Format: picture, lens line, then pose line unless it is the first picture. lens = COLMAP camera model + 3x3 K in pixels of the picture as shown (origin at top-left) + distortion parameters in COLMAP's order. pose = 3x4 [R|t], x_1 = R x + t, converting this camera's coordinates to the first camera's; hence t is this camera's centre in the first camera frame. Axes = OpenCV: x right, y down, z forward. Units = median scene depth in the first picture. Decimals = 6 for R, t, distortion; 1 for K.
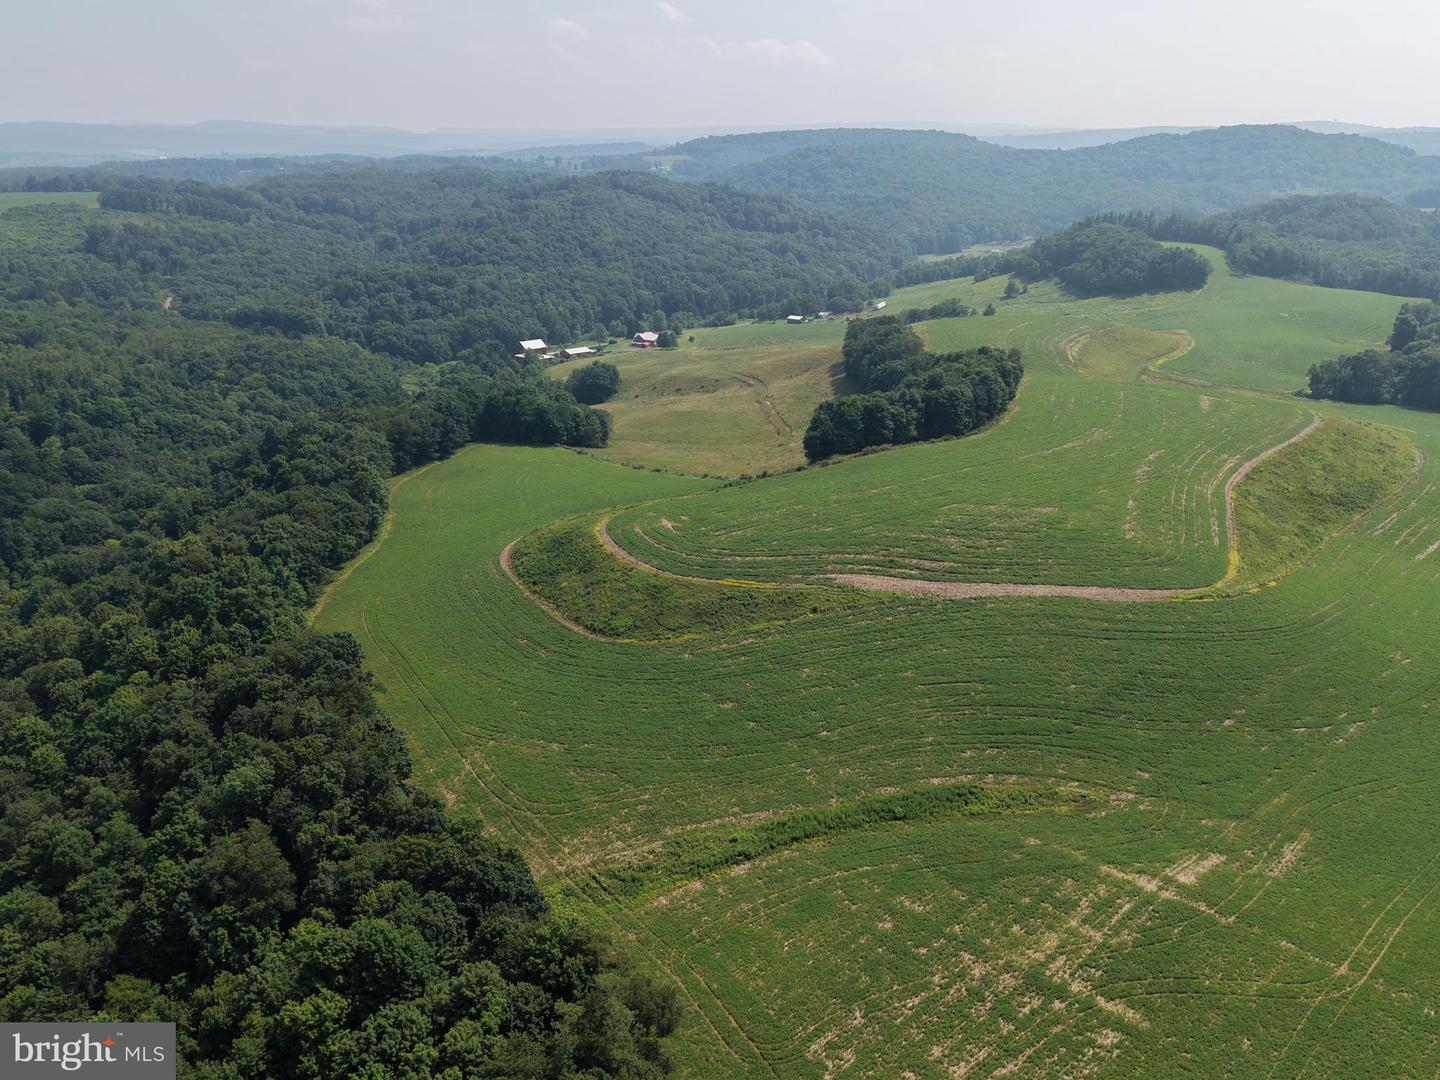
lens RADIAL K [[1228.2, 0, 728.3], [0, 1228.2, 546.5], [0, 0, 1]] dist [0.068549, -0.107281]
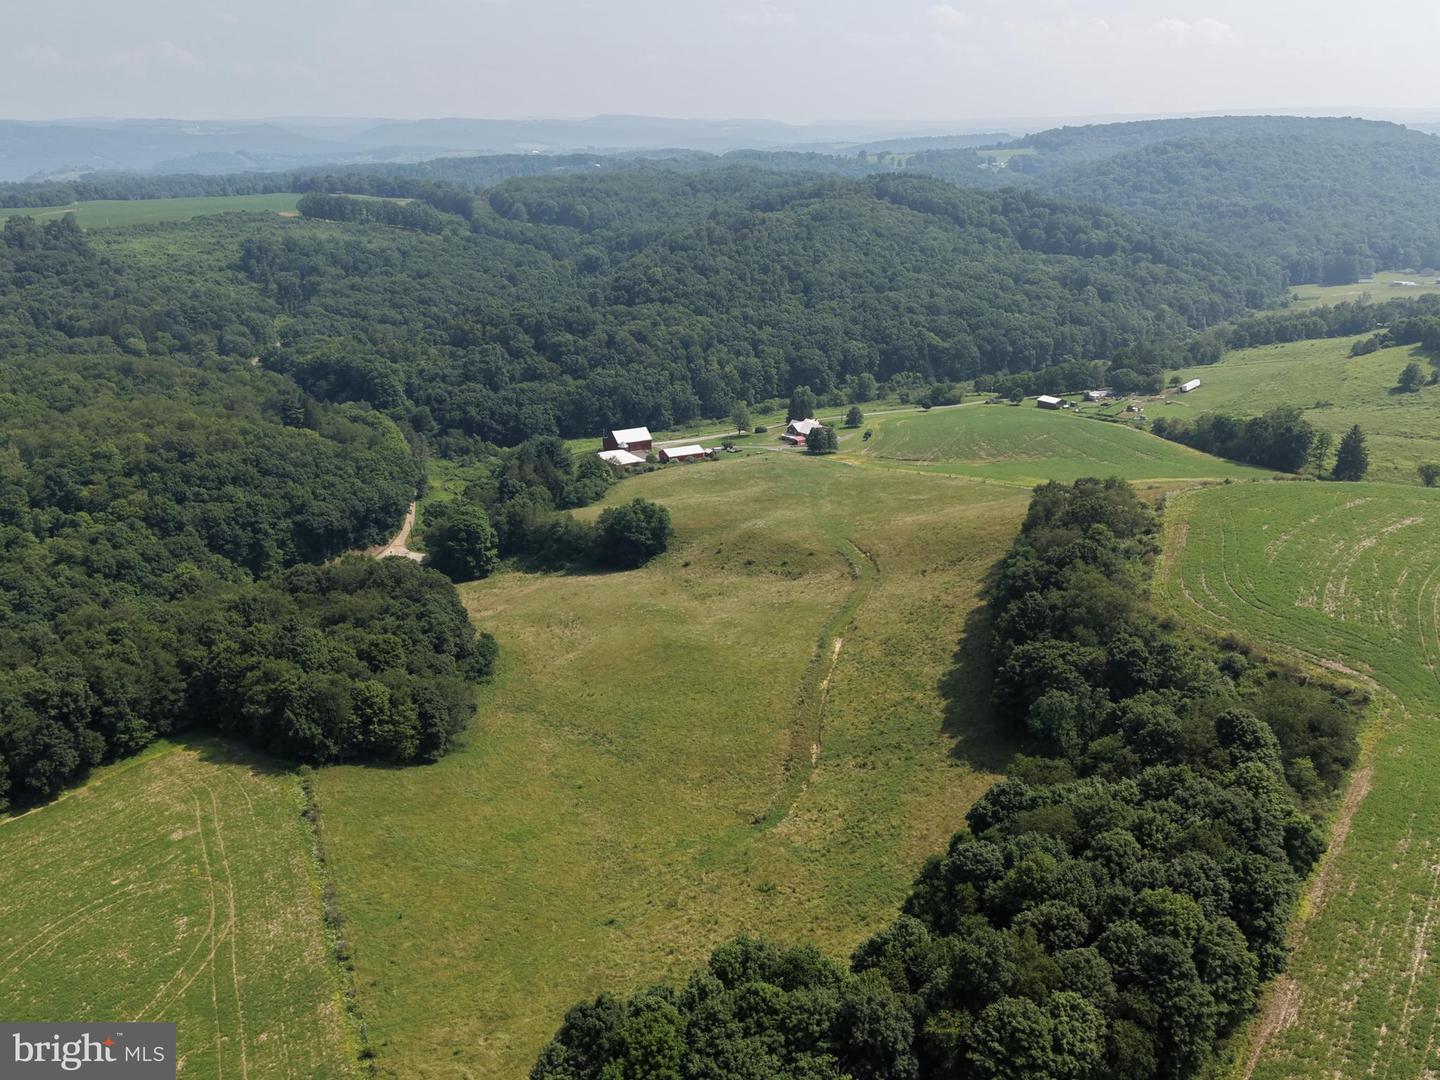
lens RADIAL K [[1228.2, 0, 704.7], [0, 1228.2, 550.0], [0, 0, 1]] dist [0.068549, -0.107281]
pose [[0.952508, 0.092132, -0.290242, 0.060132], [-0.089438, 0.995737, 0.022563, -0.077968], [0.291084, 0.004467, 0.956687, 0.224654]]
